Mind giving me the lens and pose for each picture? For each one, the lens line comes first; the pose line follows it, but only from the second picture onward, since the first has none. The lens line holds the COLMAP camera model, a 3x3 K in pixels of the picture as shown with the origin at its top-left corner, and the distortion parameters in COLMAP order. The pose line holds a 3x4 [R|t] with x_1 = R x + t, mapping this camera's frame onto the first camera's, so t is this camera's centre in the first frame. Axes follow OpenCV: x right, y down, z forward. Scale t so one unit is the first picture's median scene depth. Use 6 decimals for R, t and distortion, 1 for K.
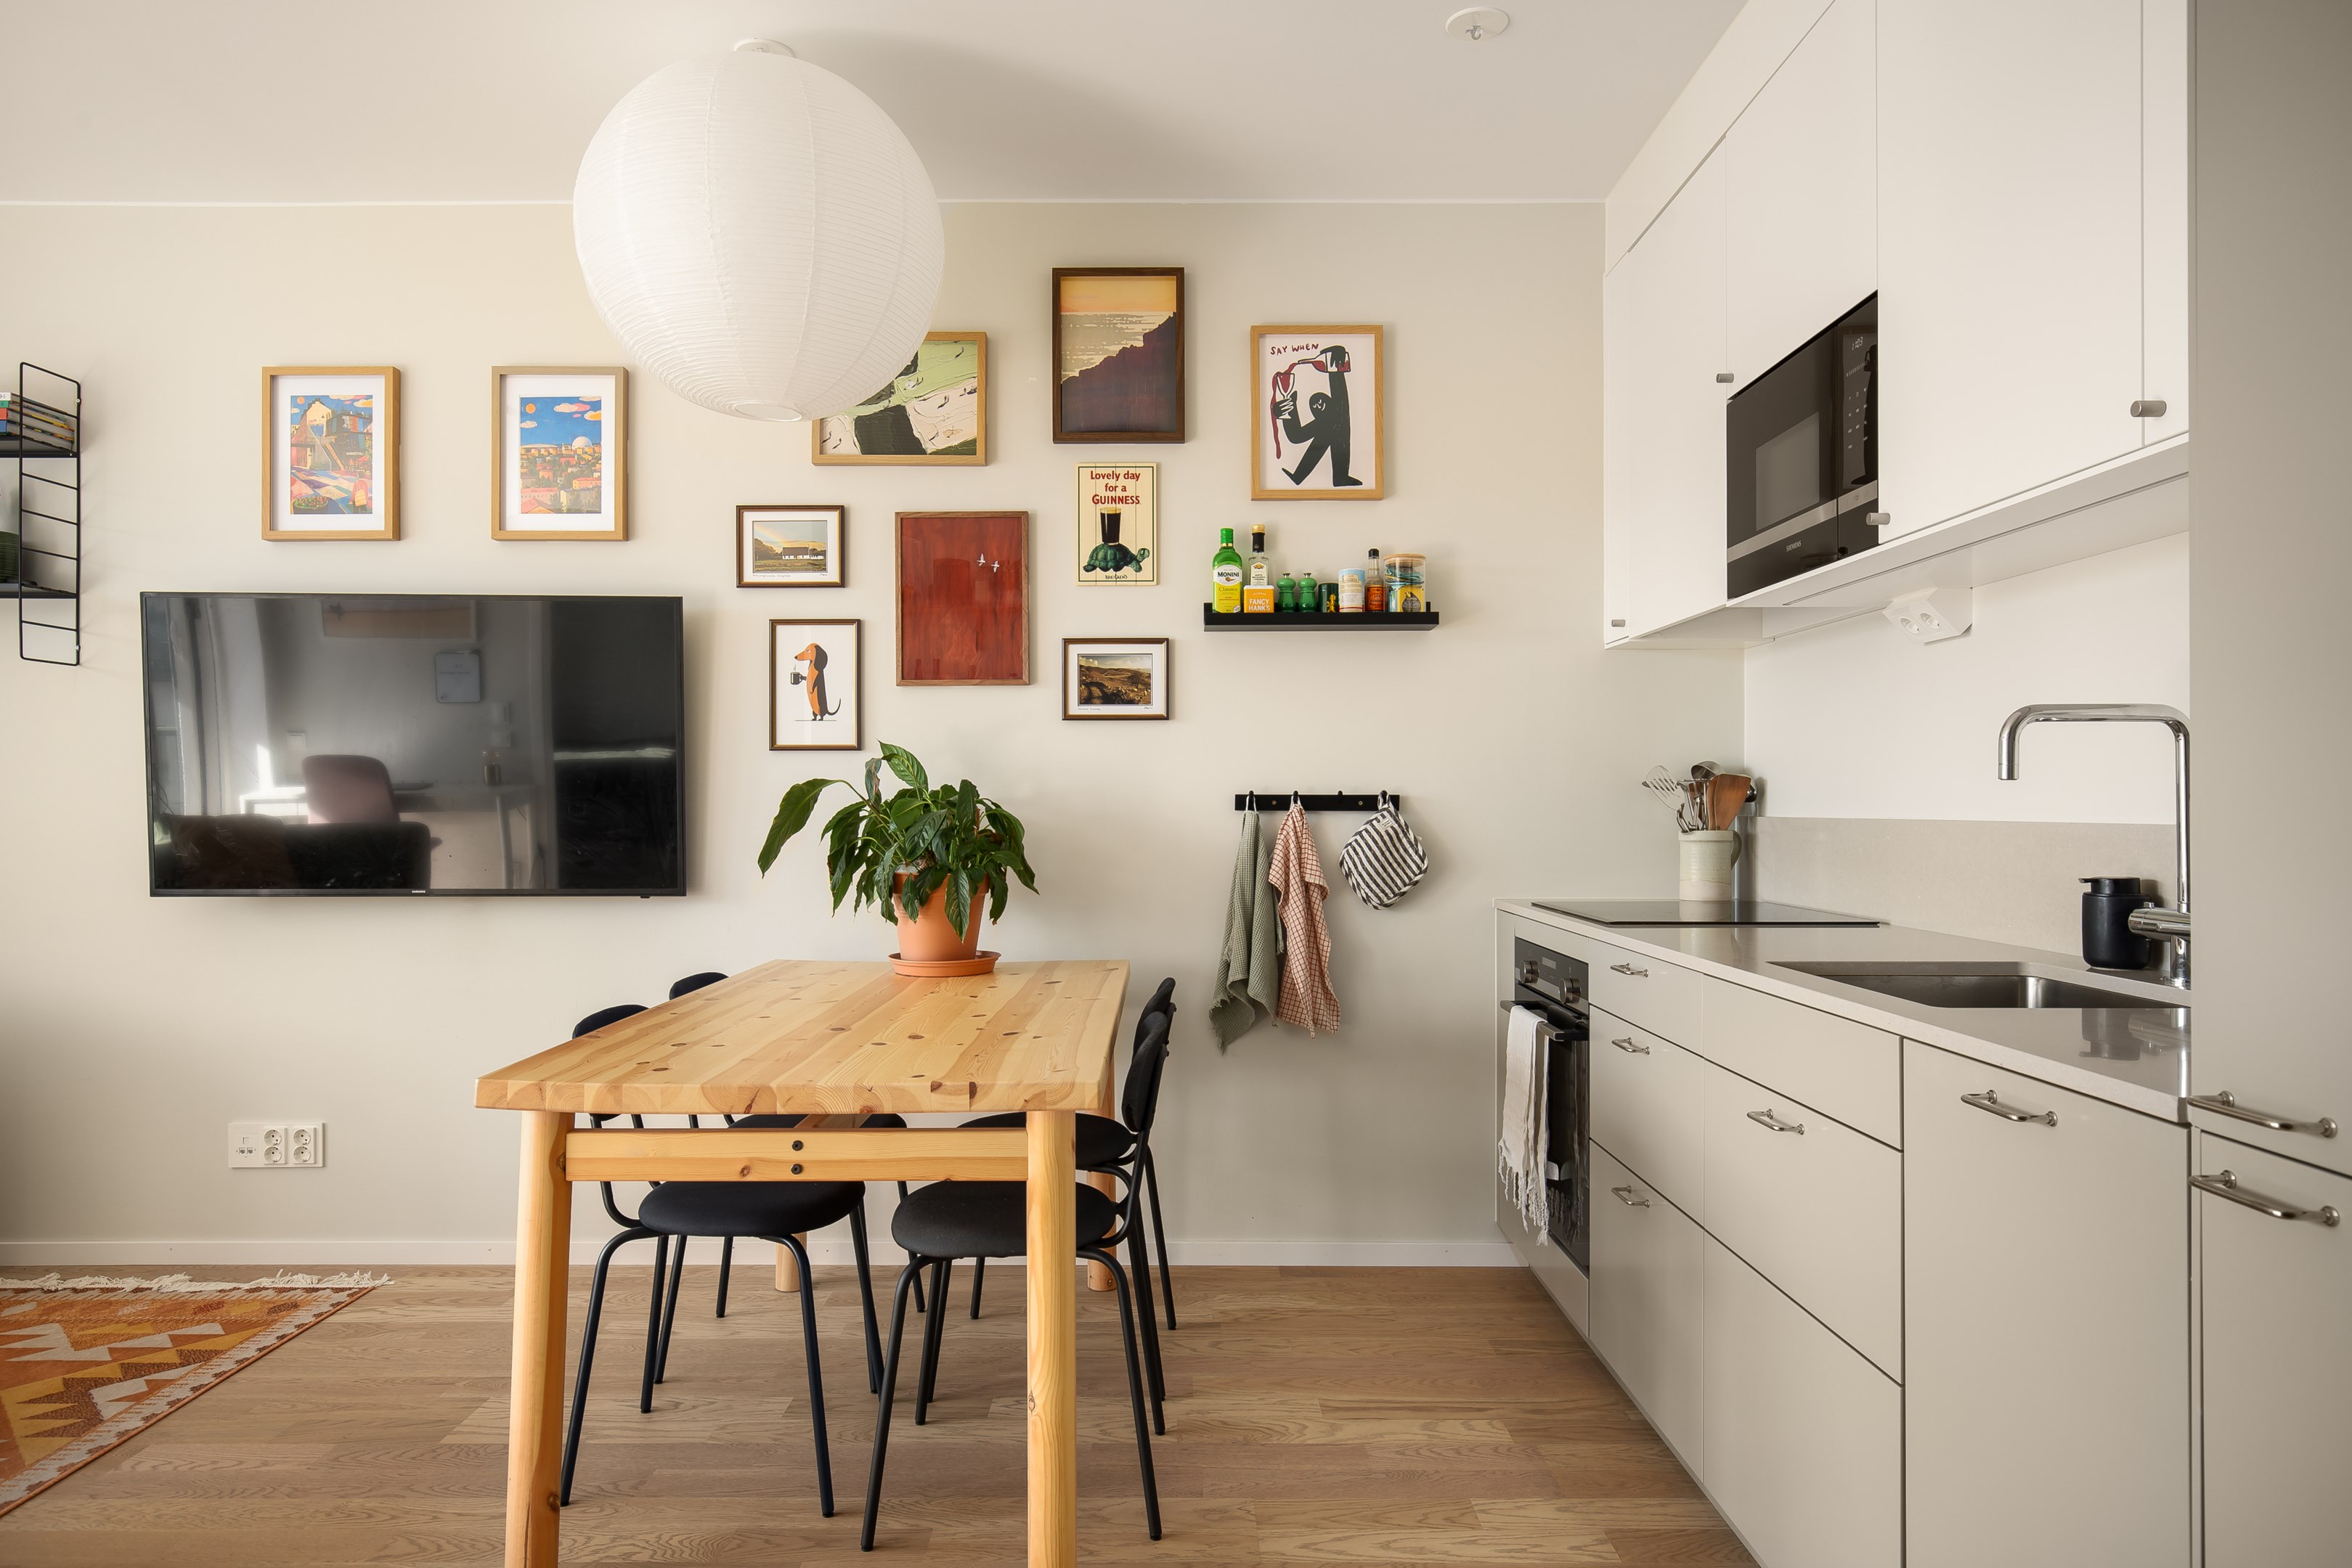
lens RADIAL K [[1431.2, 0, 1170.6], [0, 1431.2, 797.9], [0, 0, 1]] dist [-0.006540, 0.002433]
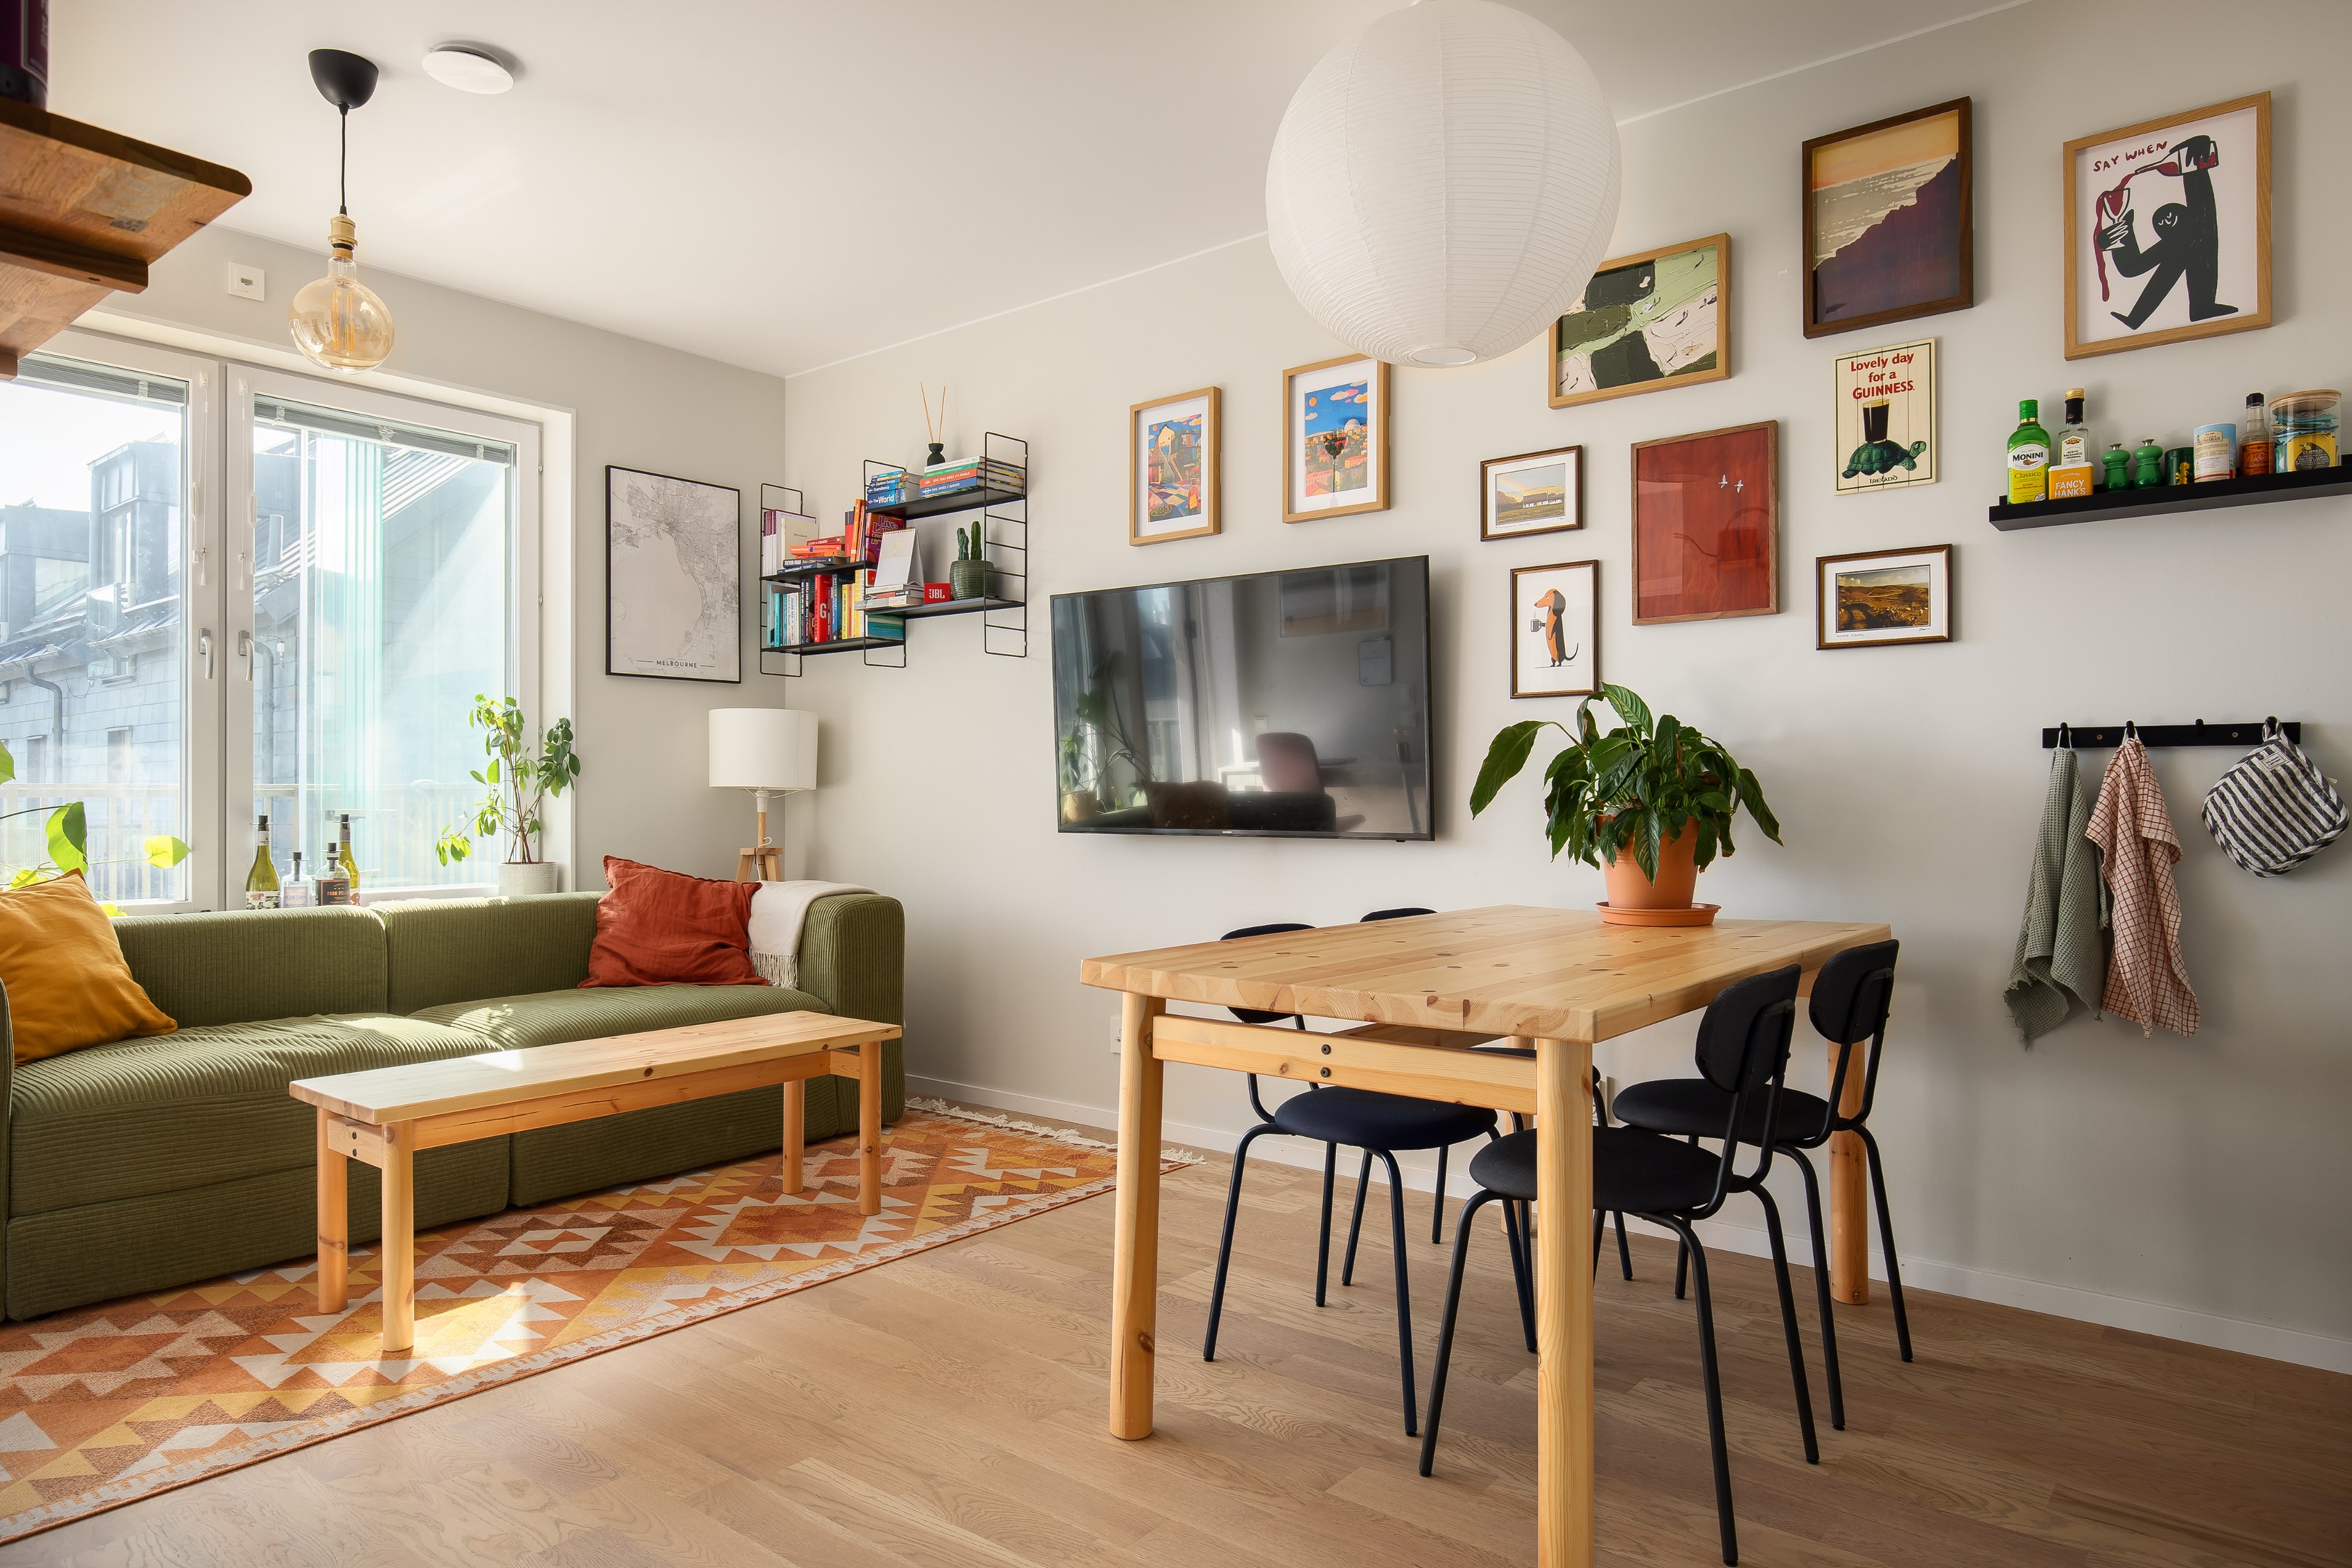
lens RADIAL K [[1400.4, 0, 1179.1], [0, 1400.4, 784.6], [0, 0, 1]] dist [-0.007211, -0.000068]
pose [[0.782741, -0.003916, -0.622335, 0.153631], [0.001930, 0.999991, -0.003865, 0.031334], [0.622344, 0.001824, 0.782741, 0.081873]]
